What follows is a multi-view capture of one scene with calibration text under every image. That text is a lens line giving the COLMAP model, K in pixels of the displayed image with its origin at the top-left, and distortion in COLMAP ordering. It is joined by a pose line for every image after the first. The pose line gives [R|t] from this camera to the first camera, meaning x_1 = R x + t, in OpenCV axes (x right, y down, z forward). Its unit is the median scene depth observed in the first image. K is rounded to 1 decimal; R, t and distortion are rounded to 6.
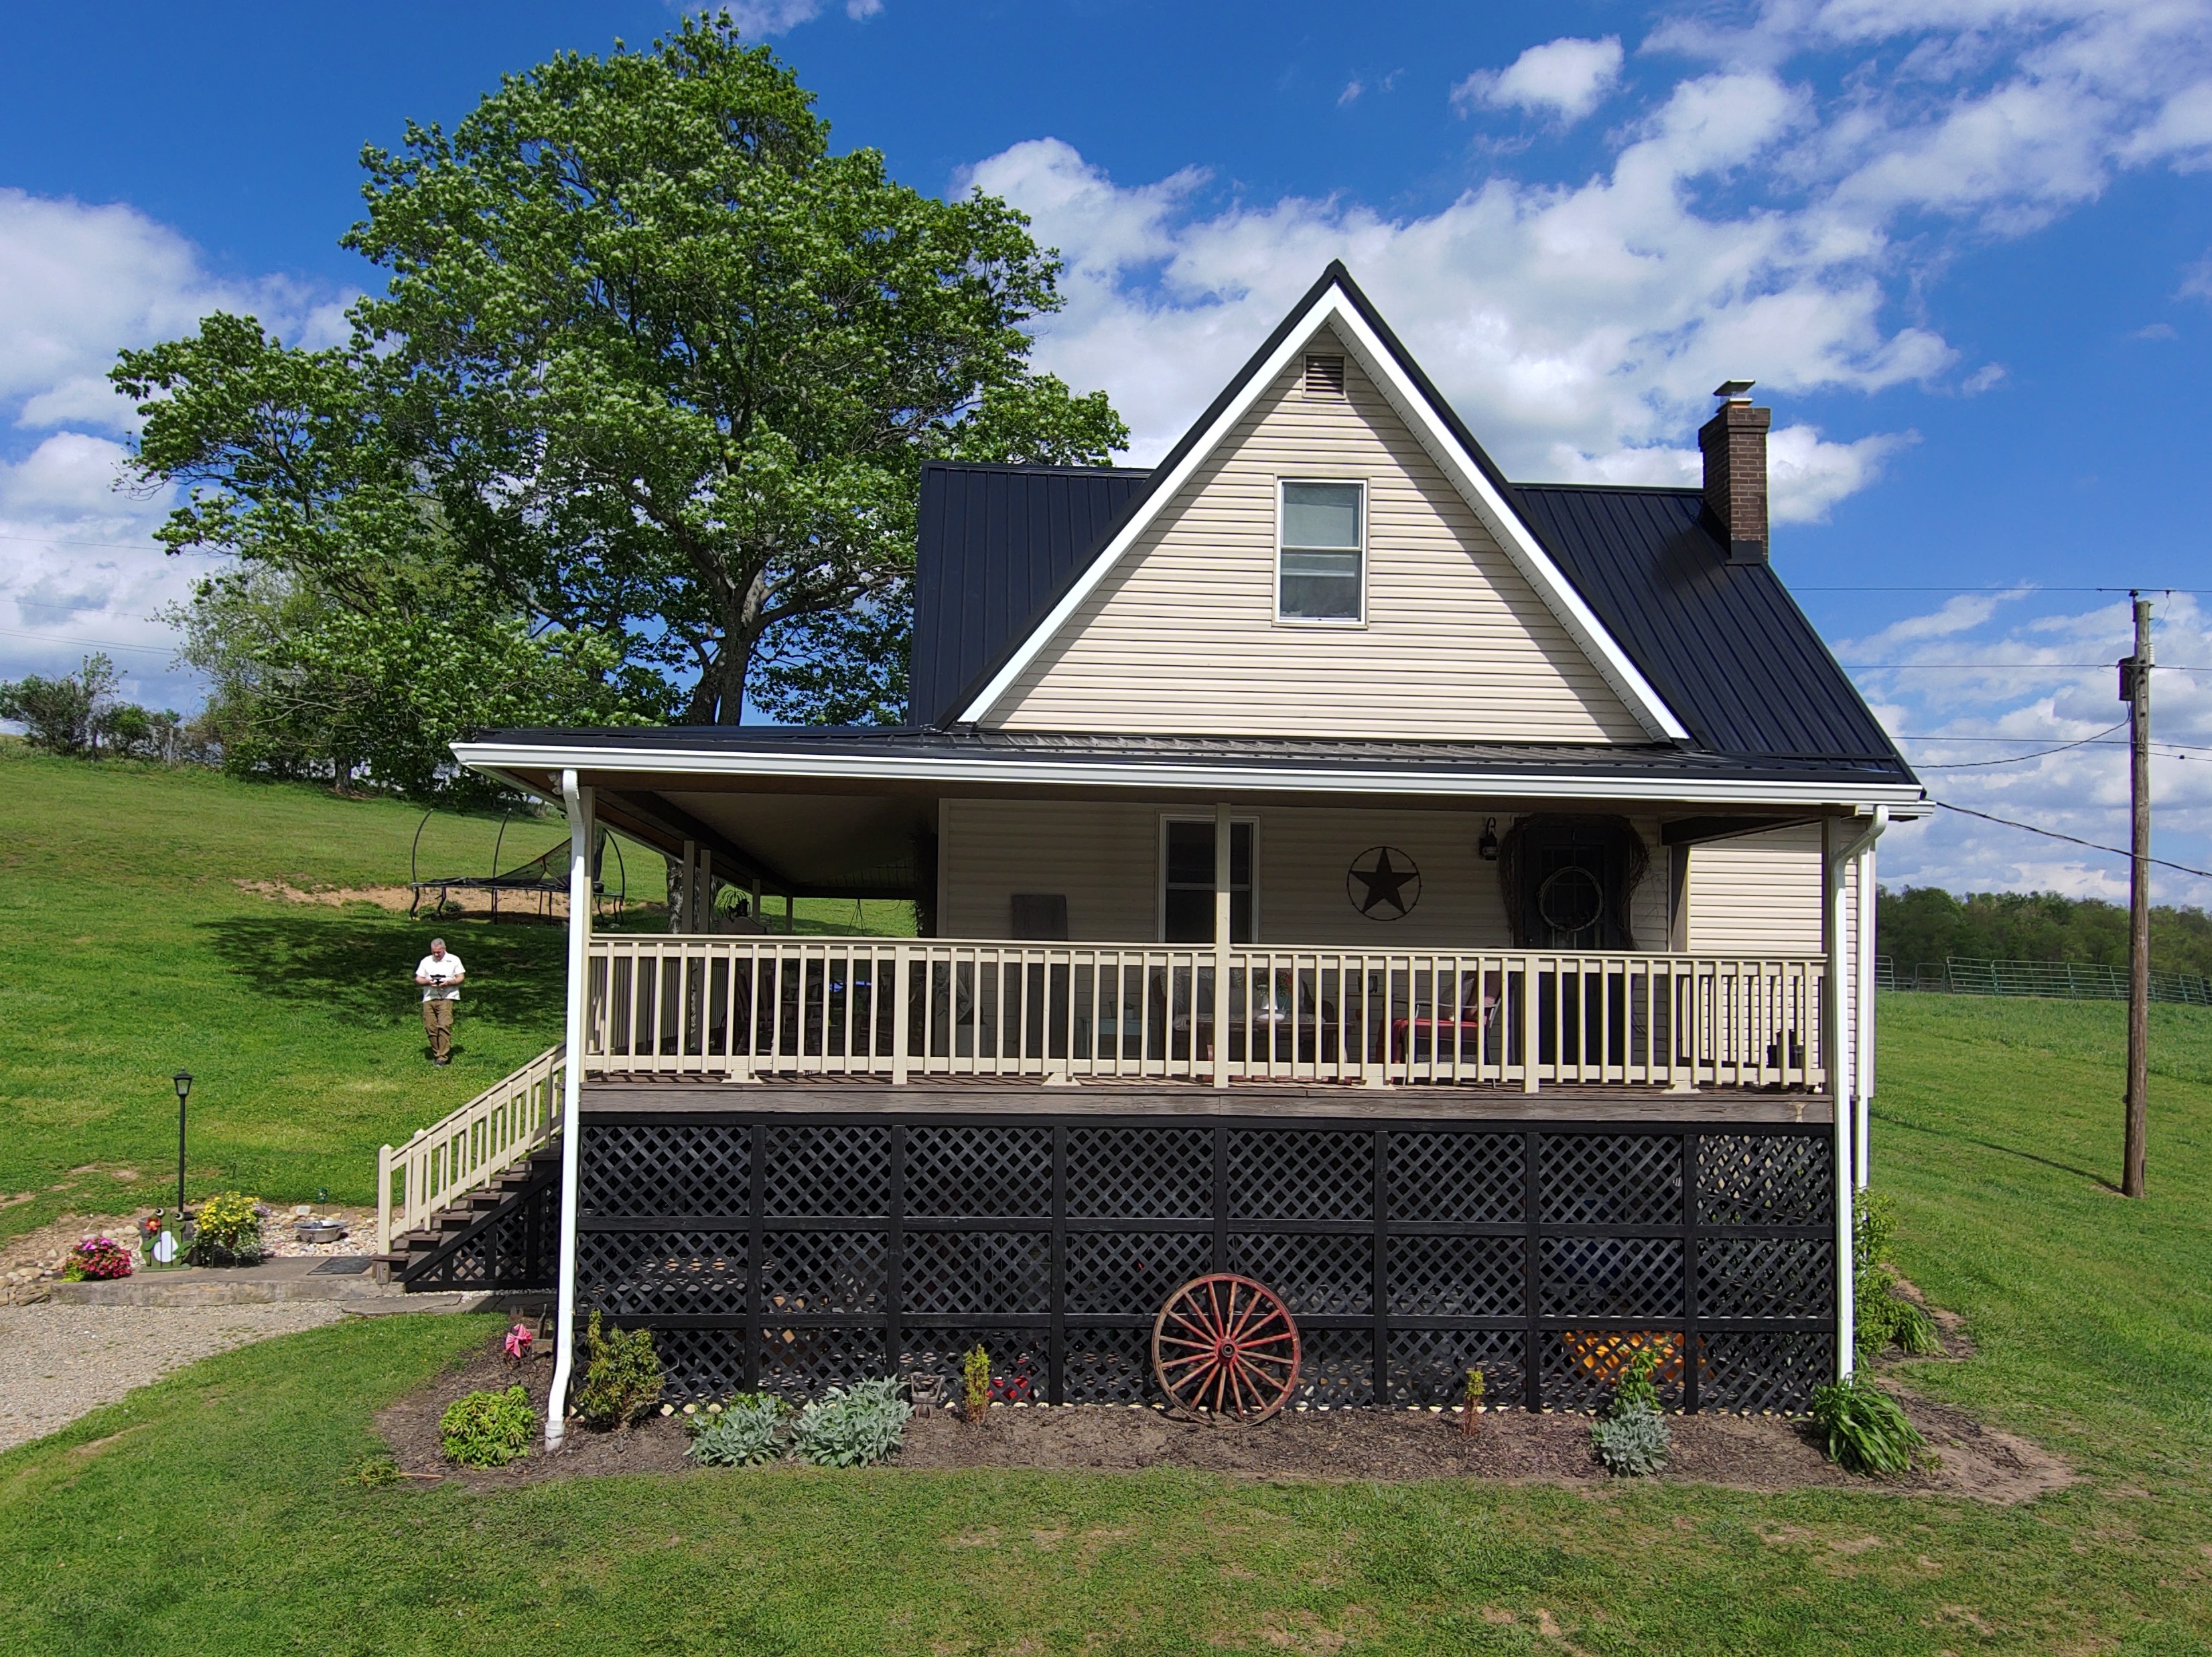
lens RADIAL K [[1665.8, 0, 1110.8], [0, 1665.8, 865.4], [0, 0, 1]] dist [0.048418, -0.001795]
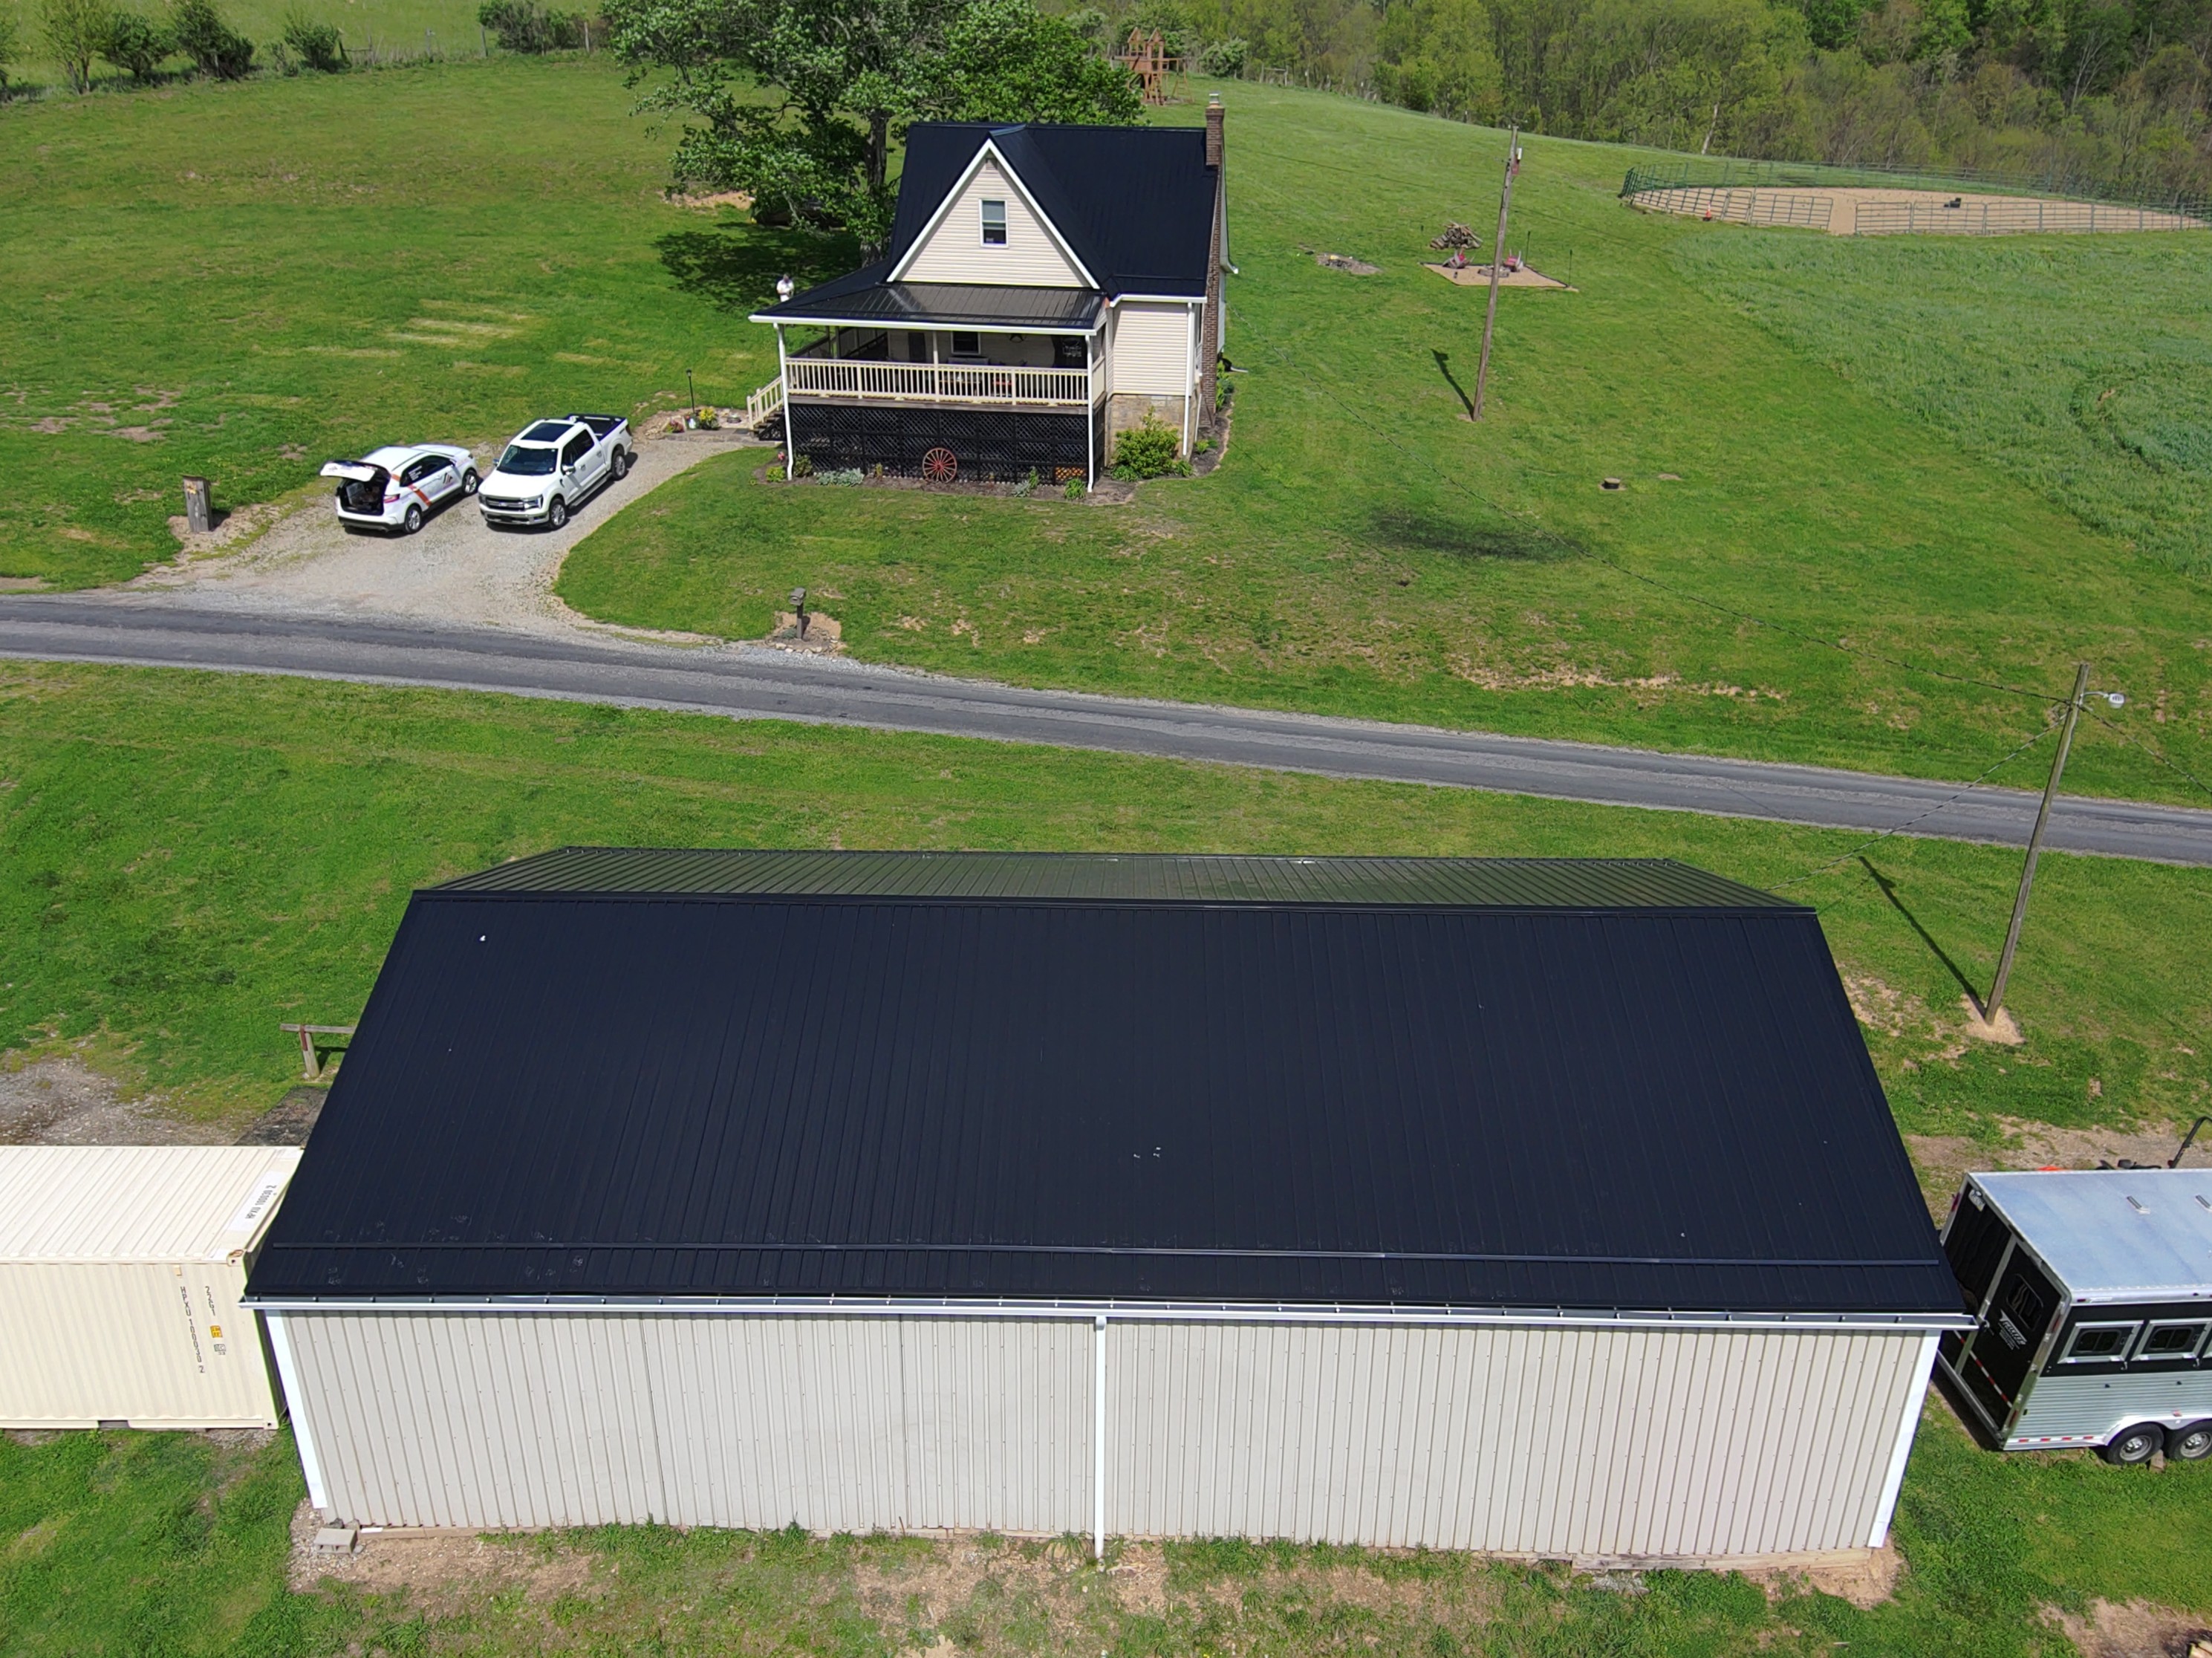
lens RADIAL K [[1666.0, 0, 1110.8], [0, 1666.0, 865.9], [0, 0, 1]] dist [0.048418, -0.001795]
pose [[0.977252, 0.084189, -0.194657, 1.341790], [0.019972, 0.877225, 0.479664, -0.803138], [0.211140, -0.472640, 0.855588, -2.867547]]
